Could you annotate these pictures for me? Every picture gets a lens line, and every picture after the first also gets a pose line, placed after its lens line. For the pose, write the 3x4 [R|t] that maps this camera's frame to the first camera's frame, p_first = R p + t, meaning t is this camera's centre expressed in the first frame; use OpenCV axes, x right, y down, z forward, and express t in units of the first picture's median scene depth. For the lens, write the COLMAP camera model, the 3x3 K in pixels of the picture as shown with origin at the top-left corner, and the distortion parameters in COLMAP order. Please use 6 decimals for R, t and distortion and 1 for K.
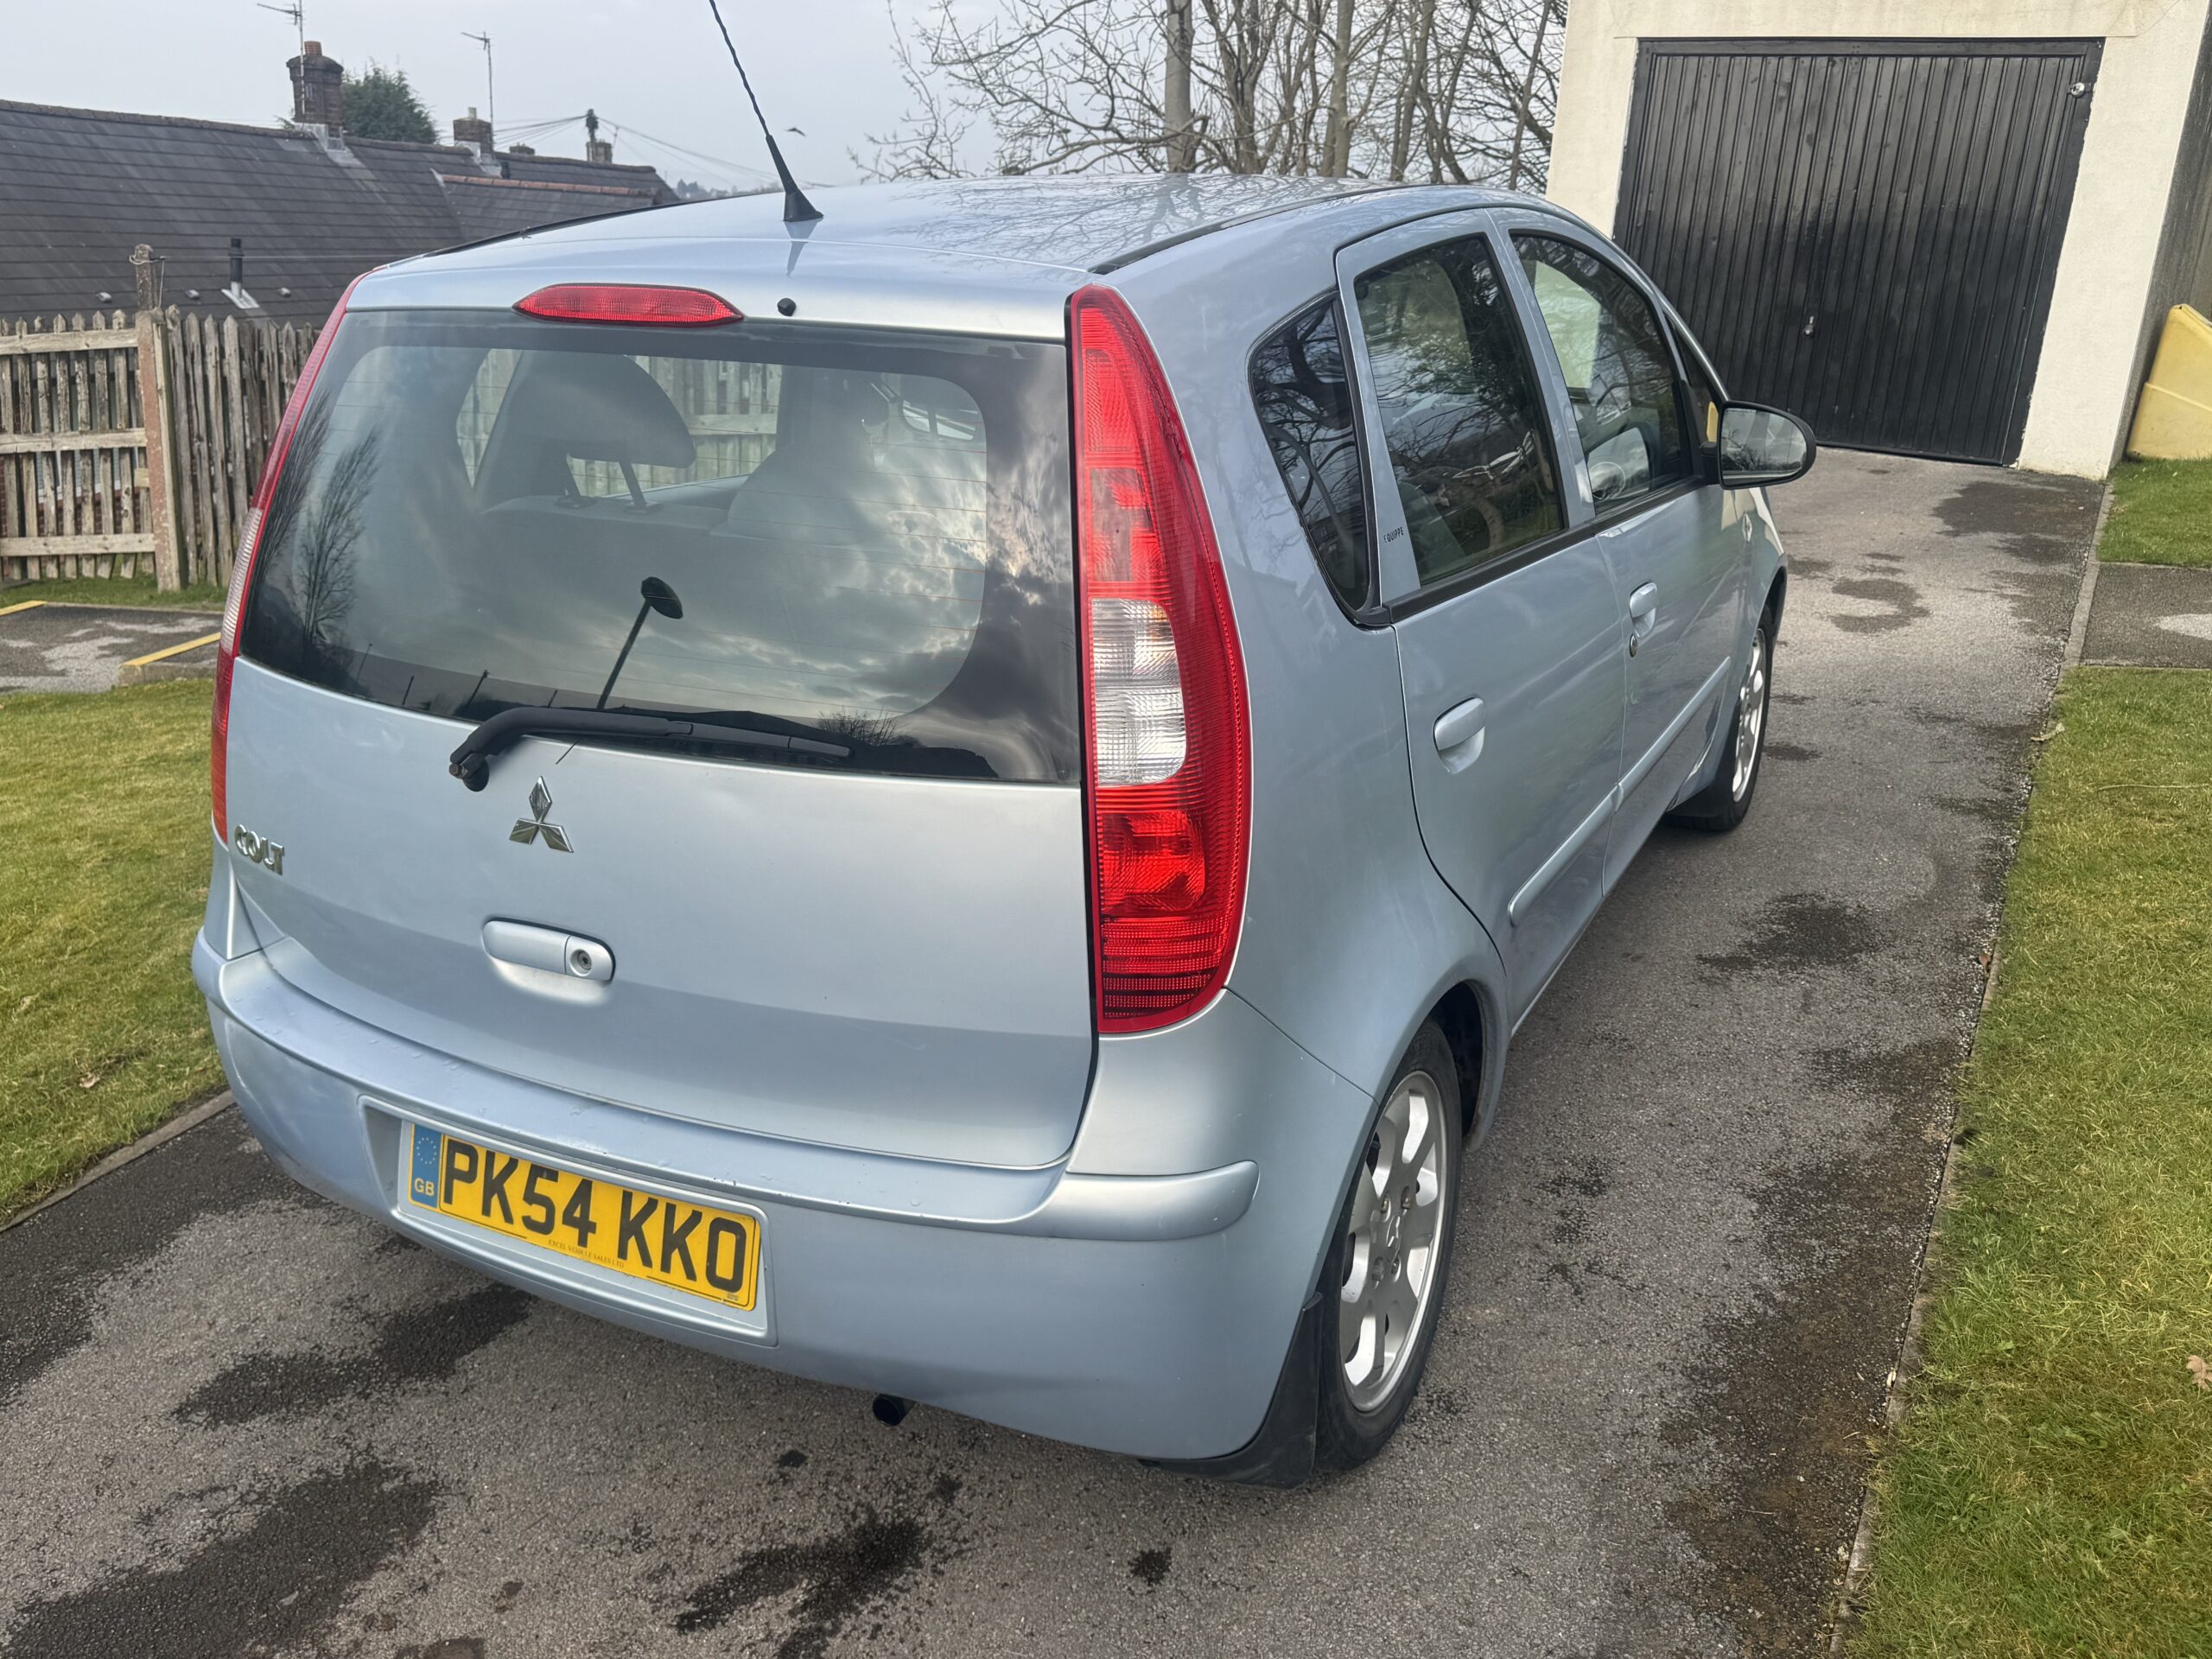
lens RADIAL K [[1830.7, 0, 1143.3], [0, 1830.7, 820.1], [0, 0, 1]] dist [0.073380, -0.089900]
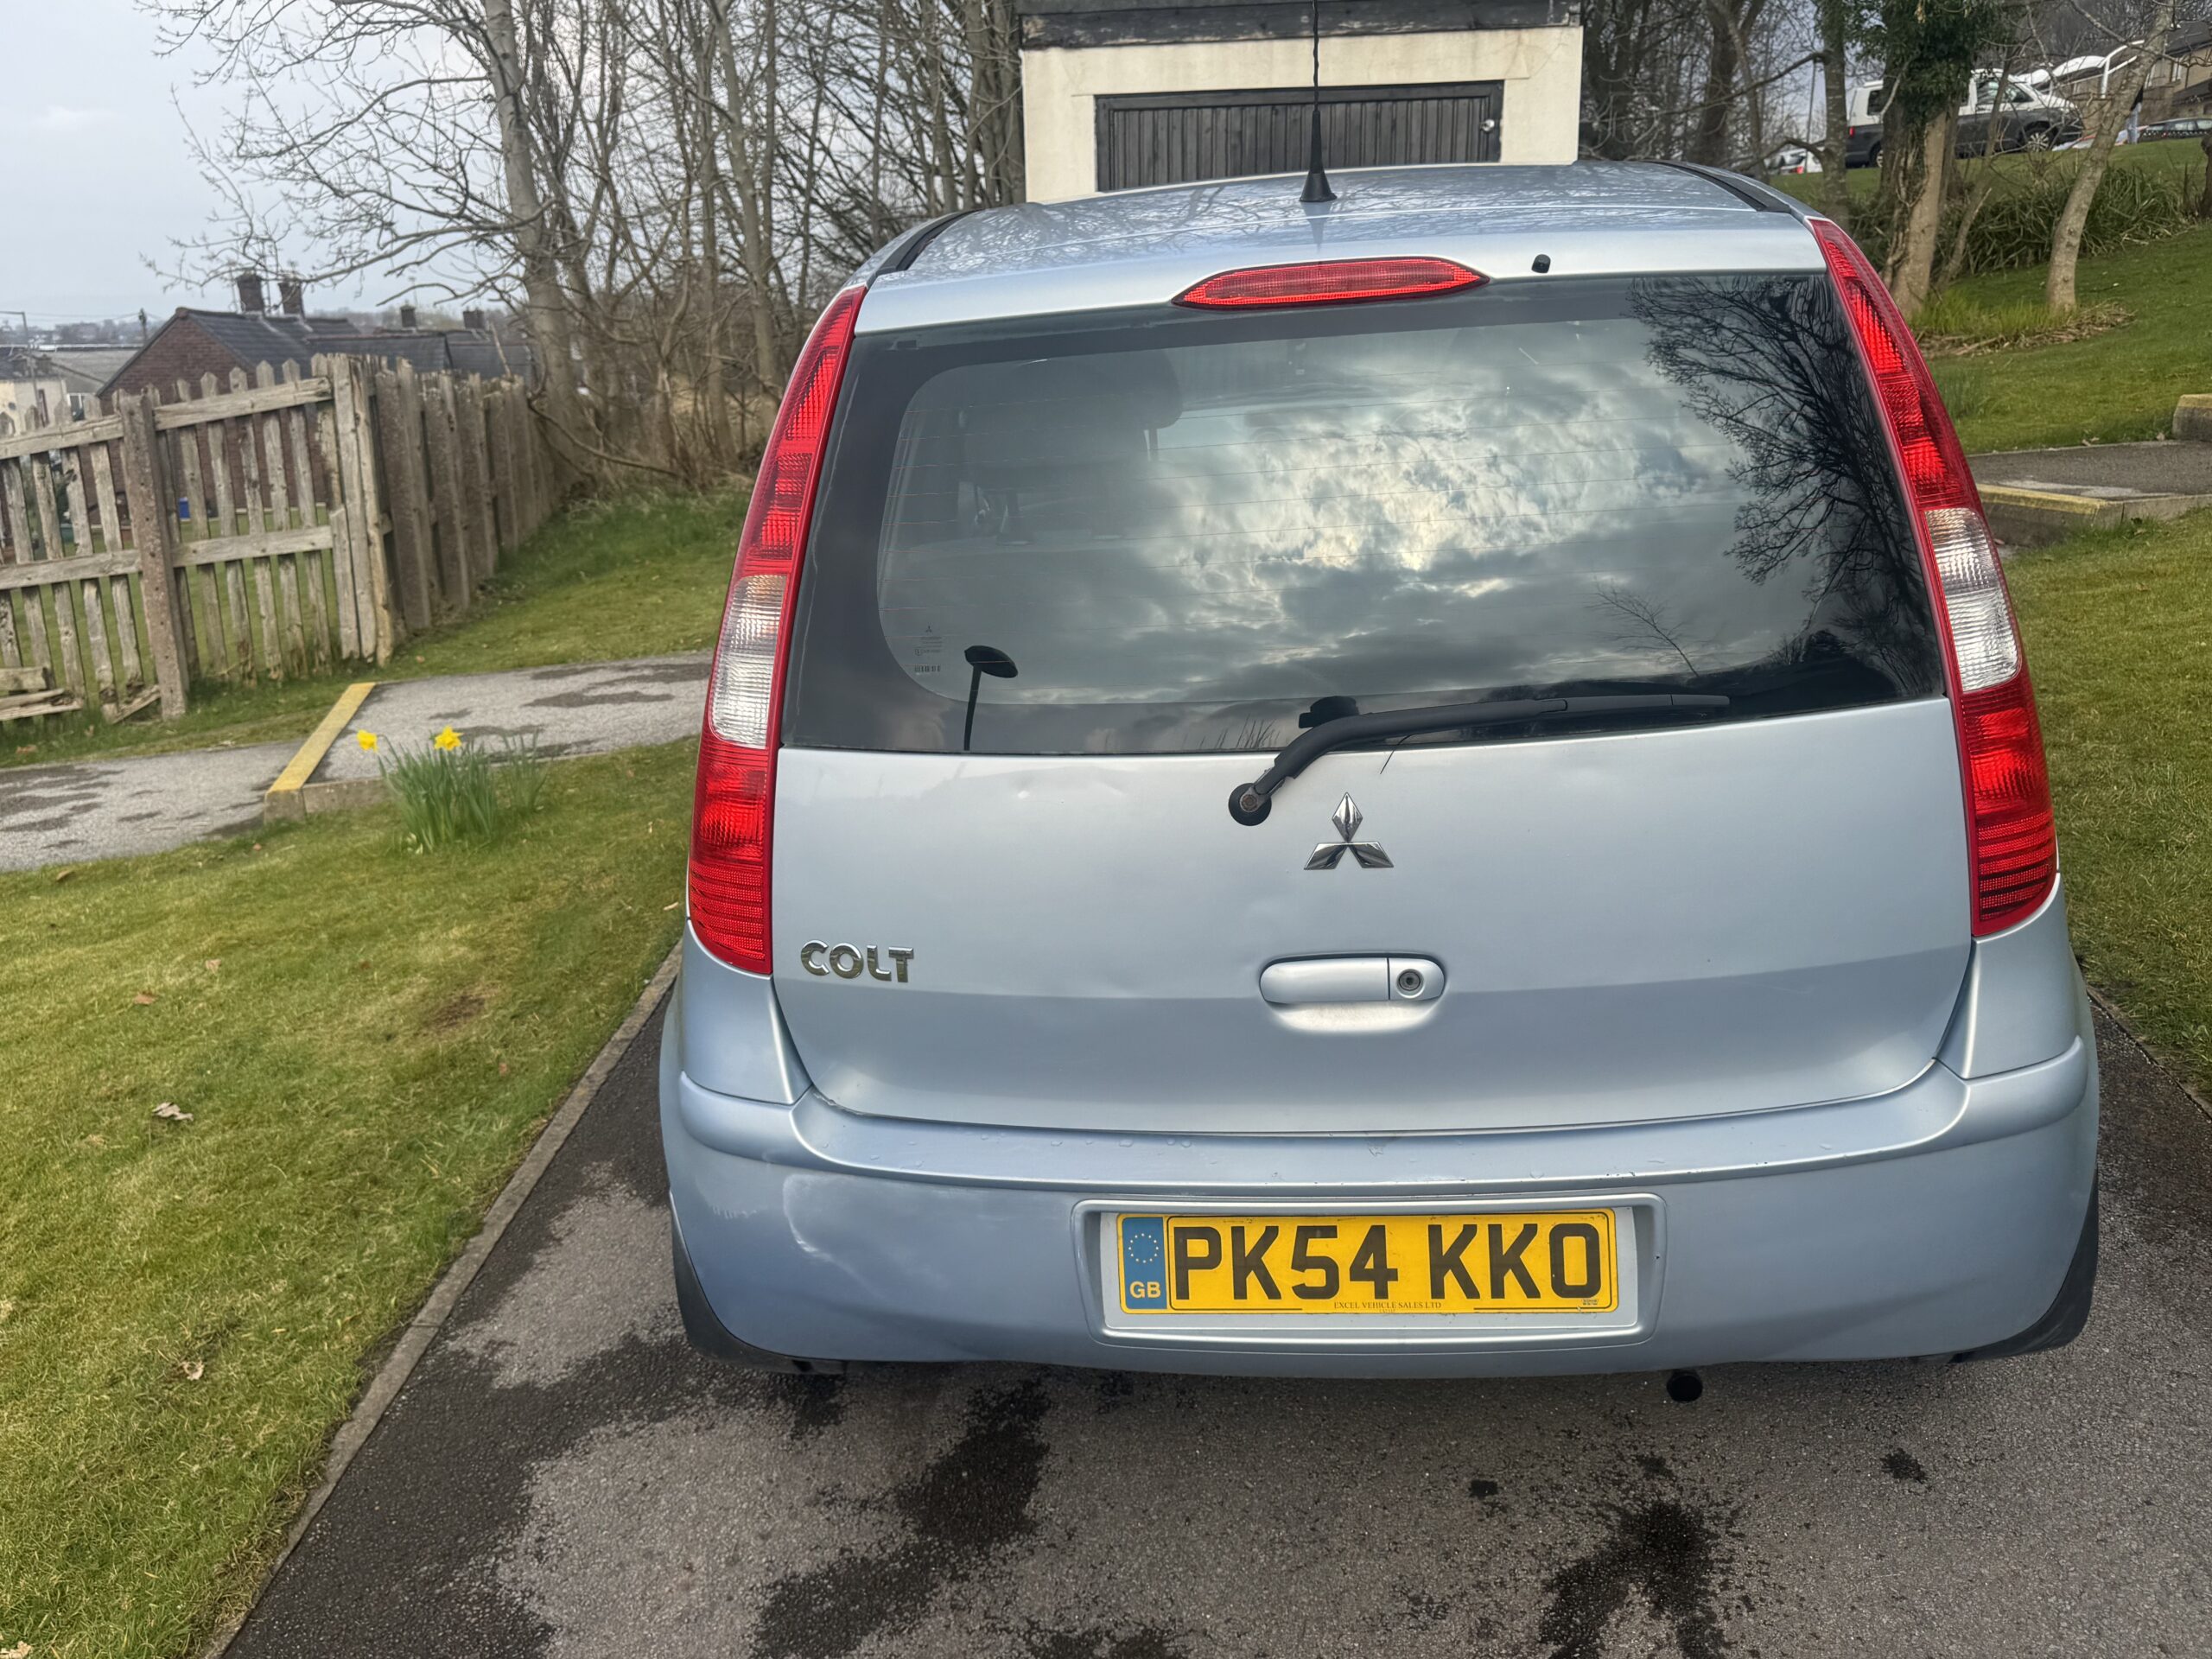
lens RADIAL K [[1798.4, 0, 1121.4], [0, 1798.4, 845.7], [0, 0, 1]] dist [0.137400, -0.243403]
pose [[0.923074, -0.170852, 0.344593, -0.664283], [0.179331, 0.983761, 0.007376, -0.021677], [-0.340257, 0.054988, 0.938723, 0.167914]]
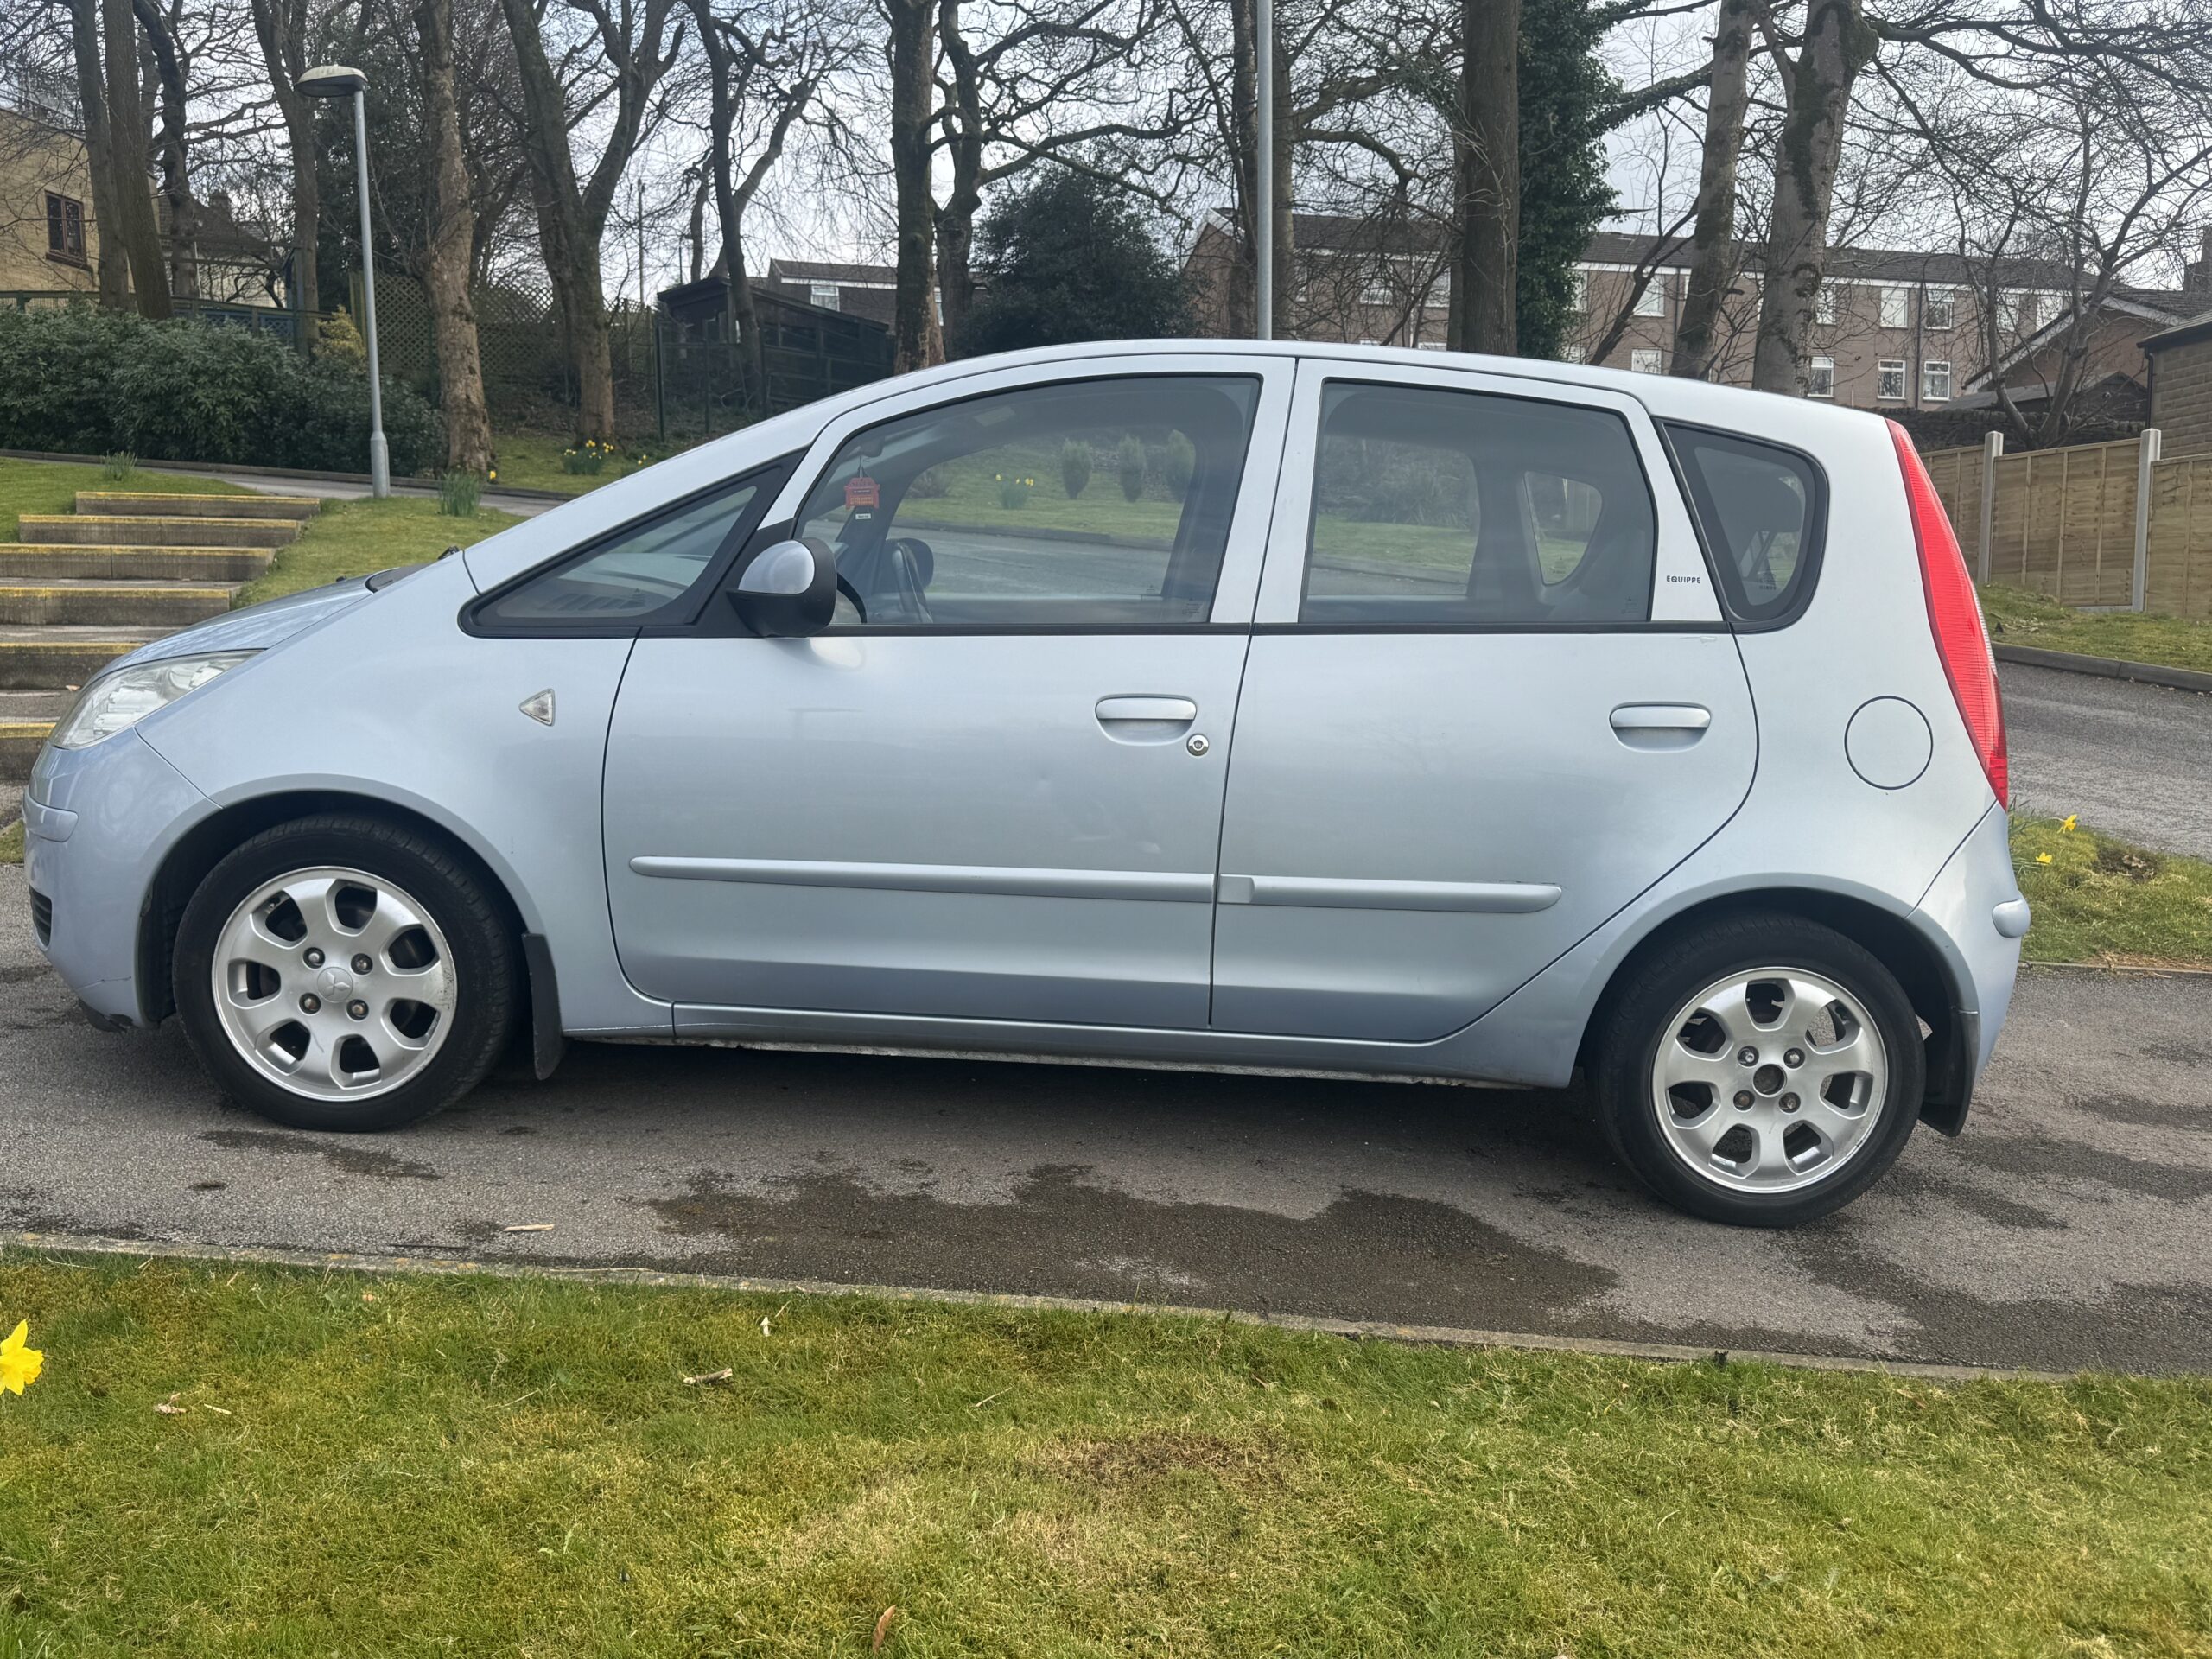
lens RADIAL K [[1806.8, 0, 1095.5], [0, 1806.8, 842.5], [0, 0, 1]] dist [0.082533, -0.096188]
pose [[-0.457401, -0.165830, 0.873662, -1.500697], [0.254041, 0.917148, 0.307086, -0.610875], [-0.852202, 0.362407, -0.377377, 2.275192]]
